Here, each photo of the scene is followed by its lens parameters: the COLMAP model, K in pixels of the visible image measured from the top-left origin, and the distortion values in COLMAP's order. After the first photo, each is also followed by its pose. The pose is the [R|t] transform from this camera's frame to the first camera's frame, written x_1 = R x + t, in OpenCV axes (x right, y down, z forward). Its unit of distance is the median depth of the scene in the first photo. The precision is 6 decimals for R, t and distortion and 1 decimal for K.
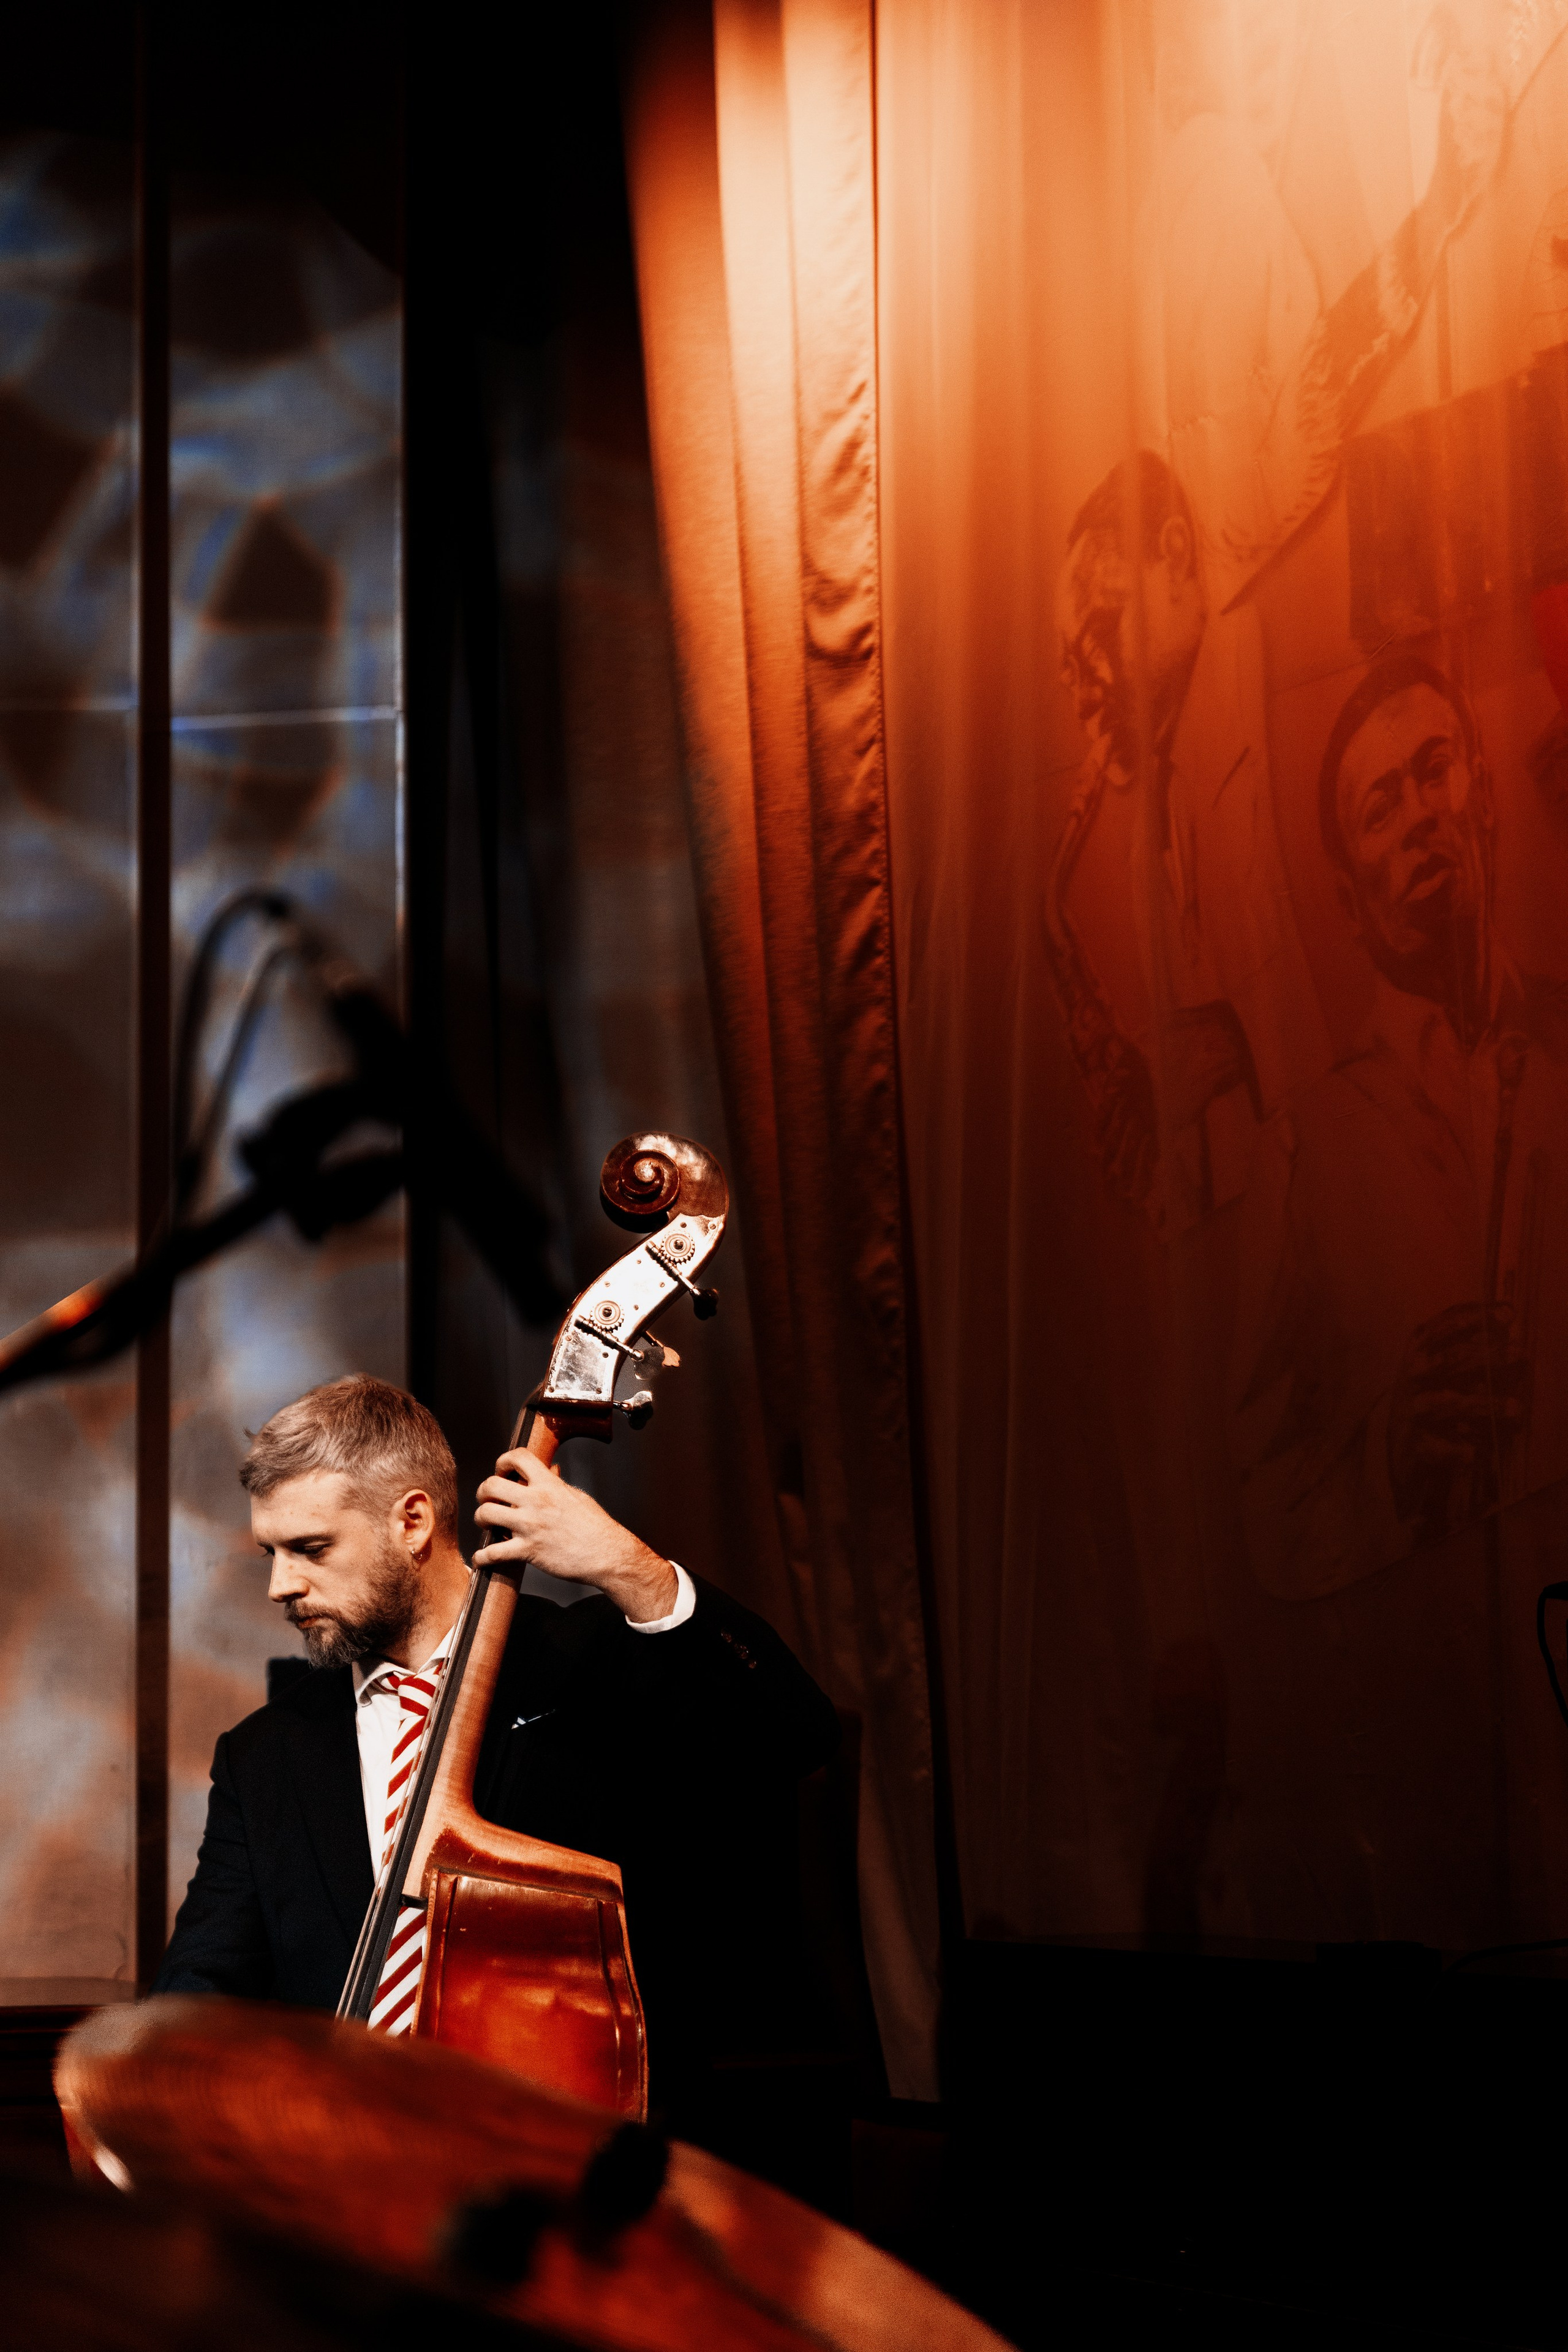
lens RADIAL K [[4163.6, 0, 786.1], [0, 4163.6, 1177.0], [0, 0, 1]] dist [-0.023507, 0.000000]
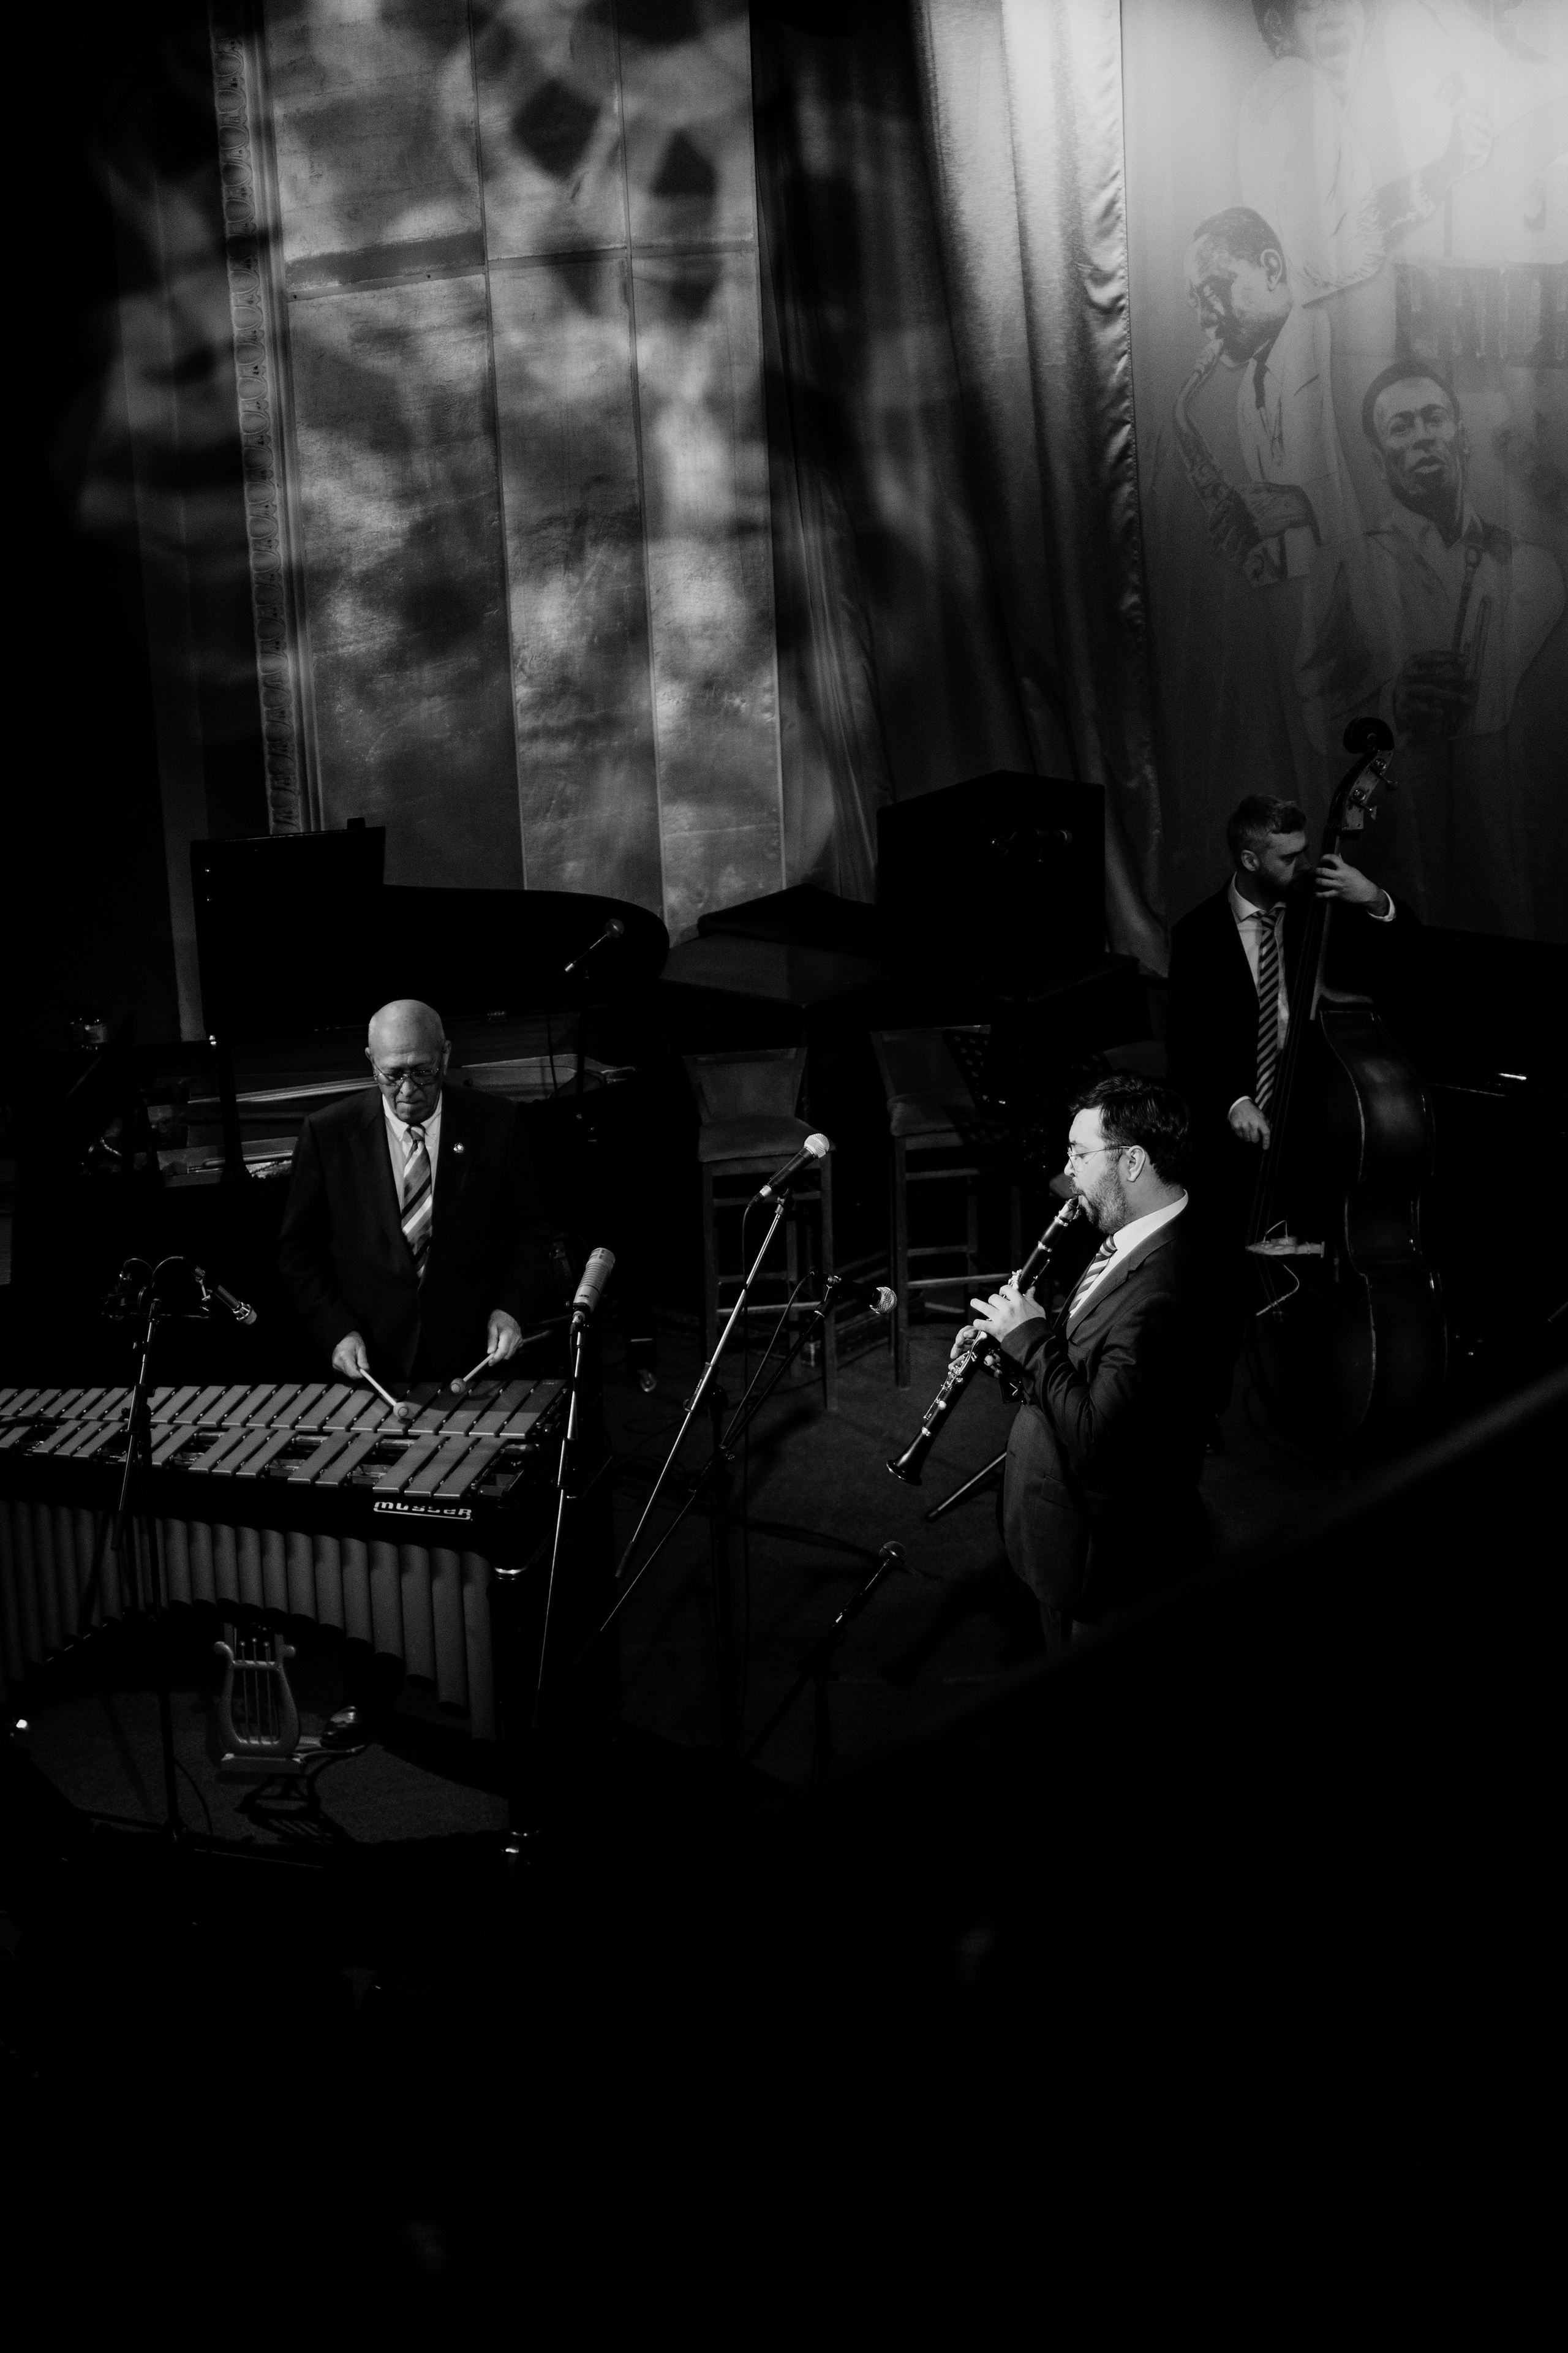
lens RADIAL K [[4165.0, 0, 780.8], [0, 4165.0, 1176.4], [0, 0, 1]] dist [-0.023507, 0.000000]
pose [[0.939026, -0.119125, 0.322550, -0.875564], [-0.014586, 0.923424, 0.383504, -0.527118], [-0.343535, -0.364825, 0.865382, -0.918681]]
